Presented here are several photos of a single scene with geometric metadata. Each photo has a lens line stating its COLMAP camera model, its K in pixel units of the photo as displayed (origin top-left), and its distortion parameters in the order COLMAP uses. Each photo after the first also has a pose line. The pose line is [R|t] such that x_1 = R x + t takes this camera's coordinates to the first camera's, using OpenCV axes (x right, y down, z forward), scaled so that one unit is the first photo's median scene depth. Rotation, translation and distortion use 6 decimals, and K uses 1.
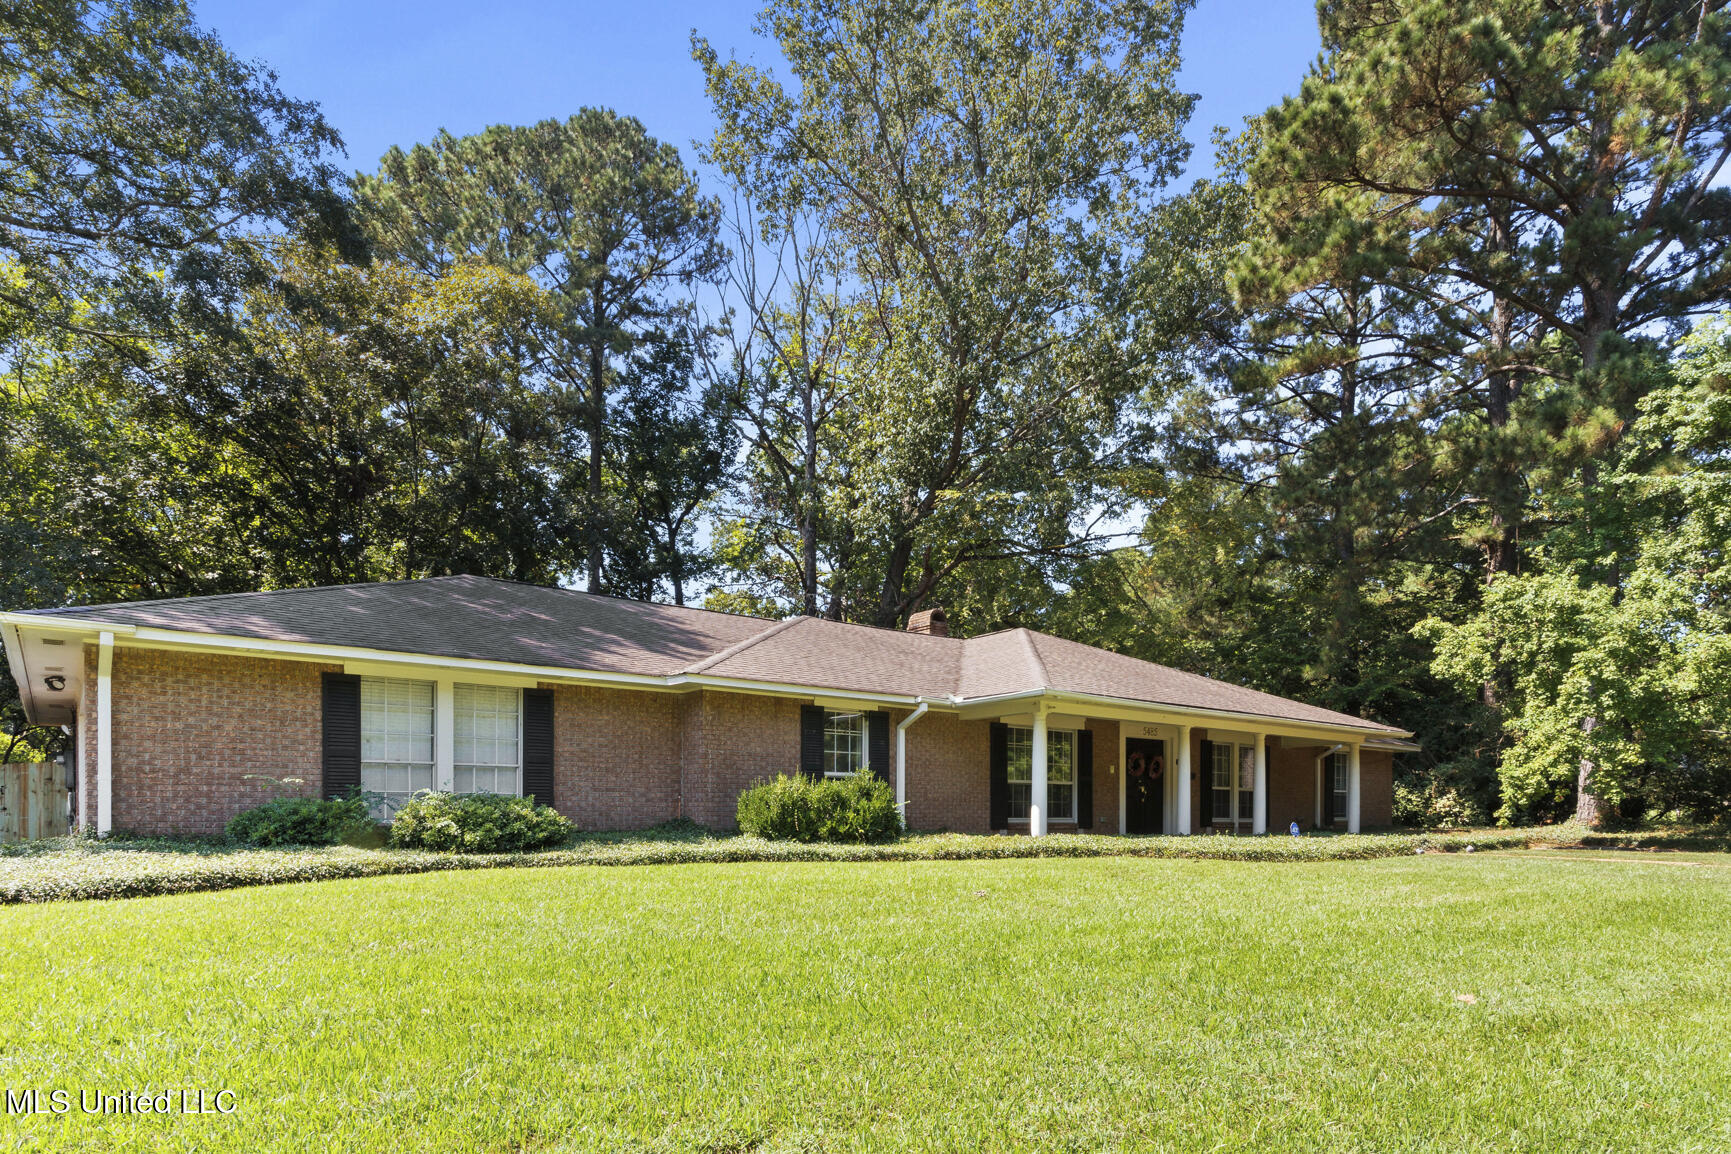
lens RADIAL K [[1002.9, 0, 864.5], [0, 1002.9, 667.0], [0, 0, 1]] dist [-0.009240, -0.000570]
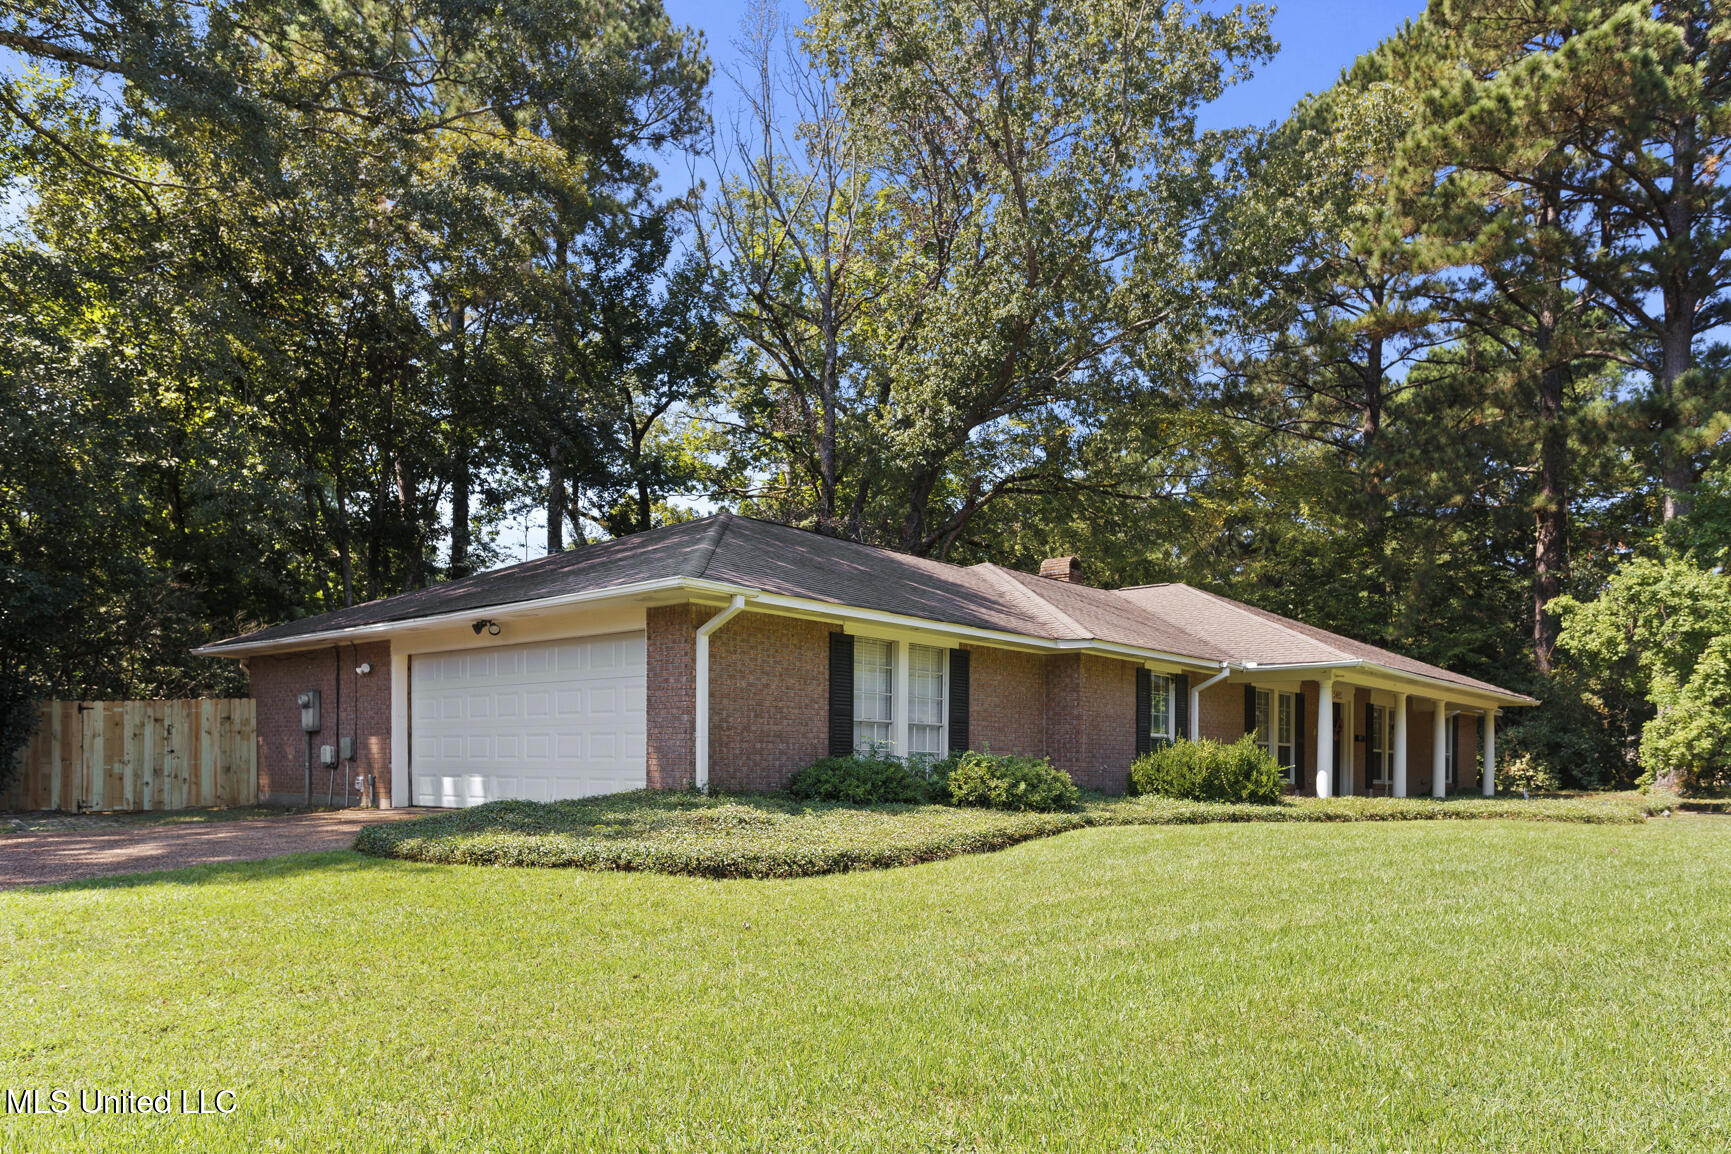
lens RADIAL K [[1190.7, 0, 864.7], [0, 1190.7, 579.1], [0, 0, 1]] dist [-0.030691, 0.006224]
pose [[0.983948, 0.046987, 0.172156, -0.428630], [-0.046126, 0.998895, -0.009003, -0.023175], [-0.172389, 0.000918, 0.985029, -0.120531]]
